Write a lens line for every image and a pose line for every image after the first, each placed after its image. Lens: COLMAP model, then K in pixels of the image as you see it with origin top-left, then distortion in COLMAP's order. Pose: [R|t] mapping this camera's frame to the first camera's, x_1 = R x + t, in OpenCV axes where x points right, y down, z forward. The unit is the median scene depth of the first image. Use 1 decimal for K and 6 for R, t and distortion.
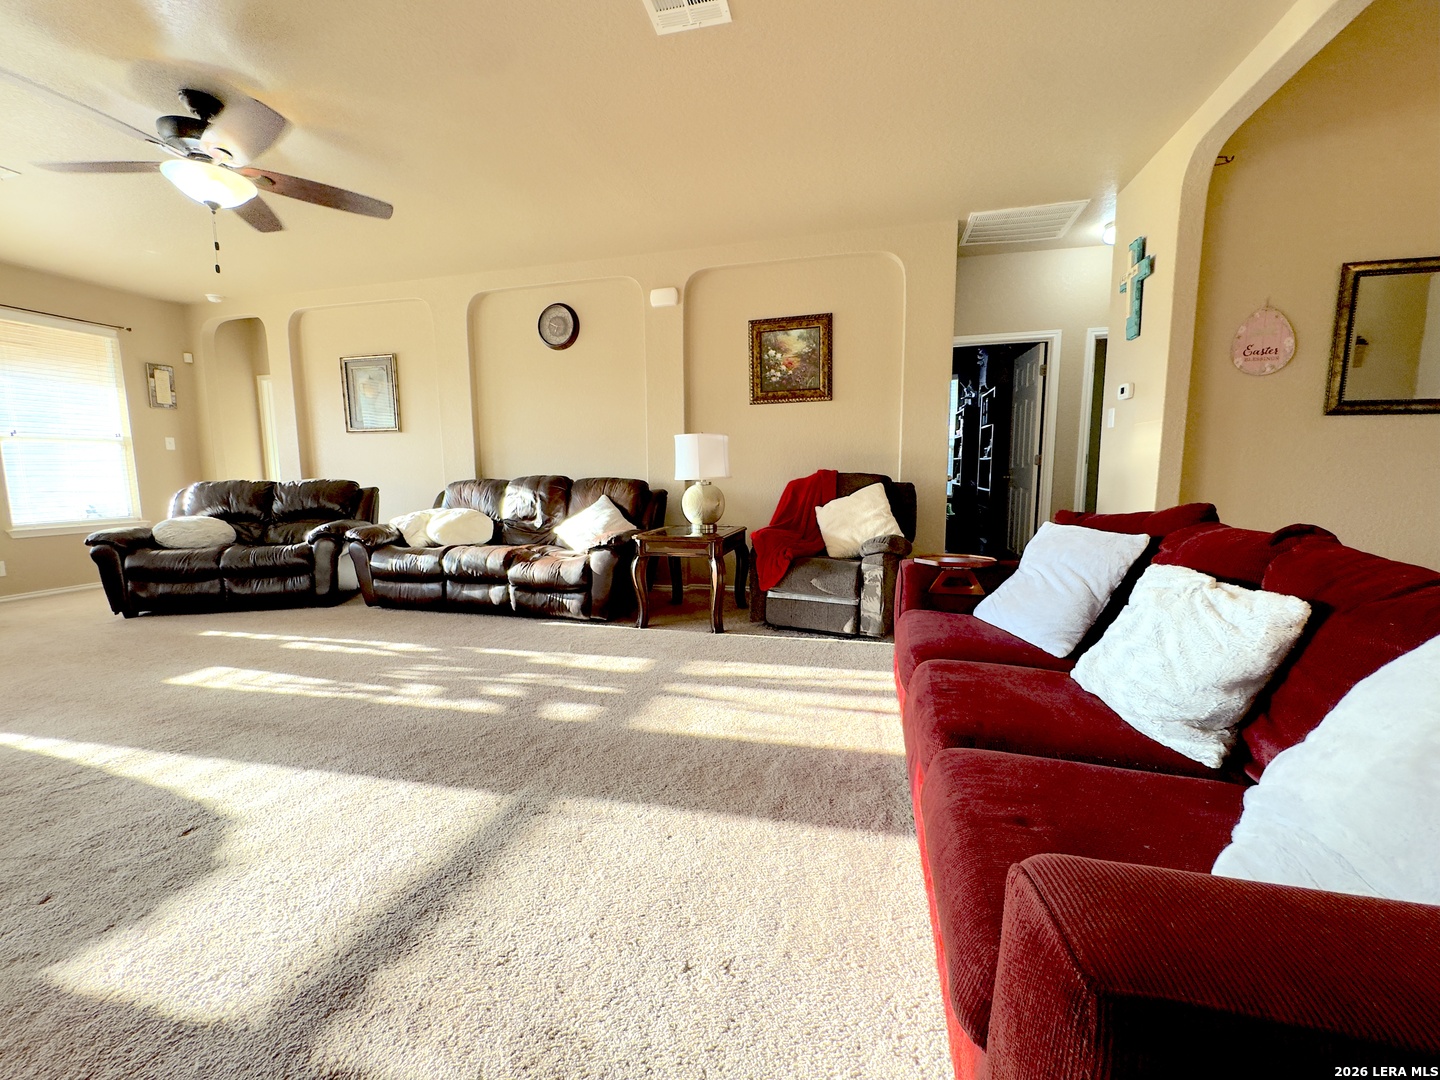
lens RADIAL K [[582.1, 0, 720.0], [0, 582.1, 540.0], [0, 0, 1]] dist [-0.002903, -0.000413]
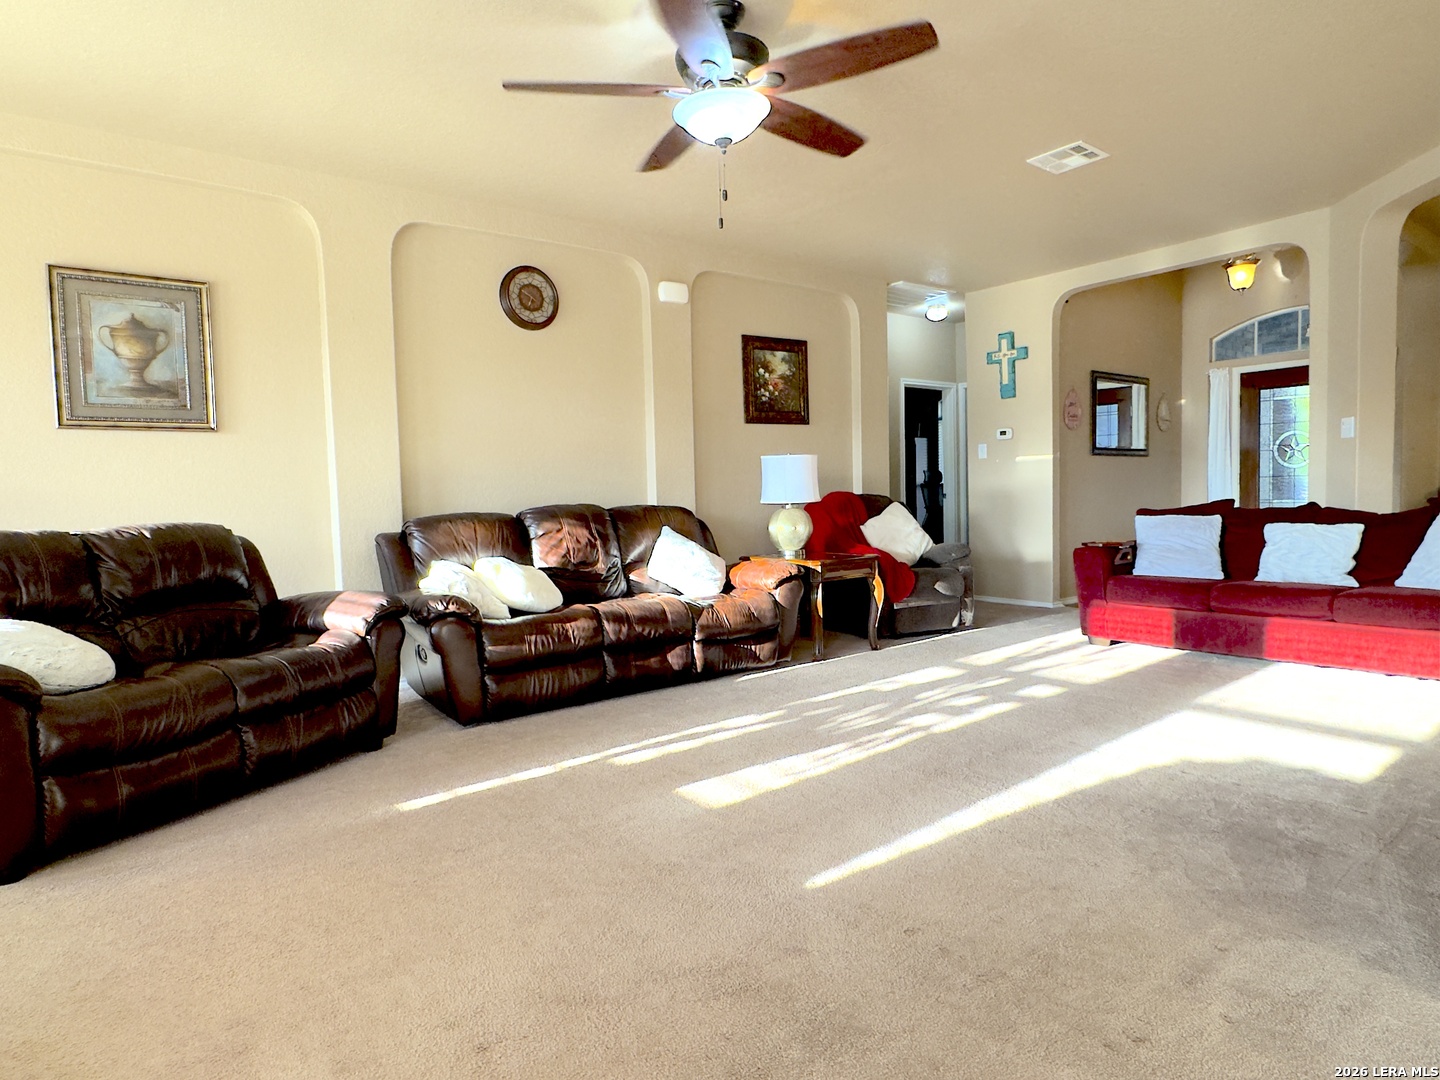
lens RADIAL K [[857.0, 0, 720.0], [0, 857.0, 540.0], [0, 0, 1]] dist [-0.002434, -0.000445]
pose [[0.605515, -0.053073, 0.794062, -1.245859], [0.117296, 0.992829, -0.023087, -0.026652], [-0.787142, 0.107120, 0.607398, 0.266270]]
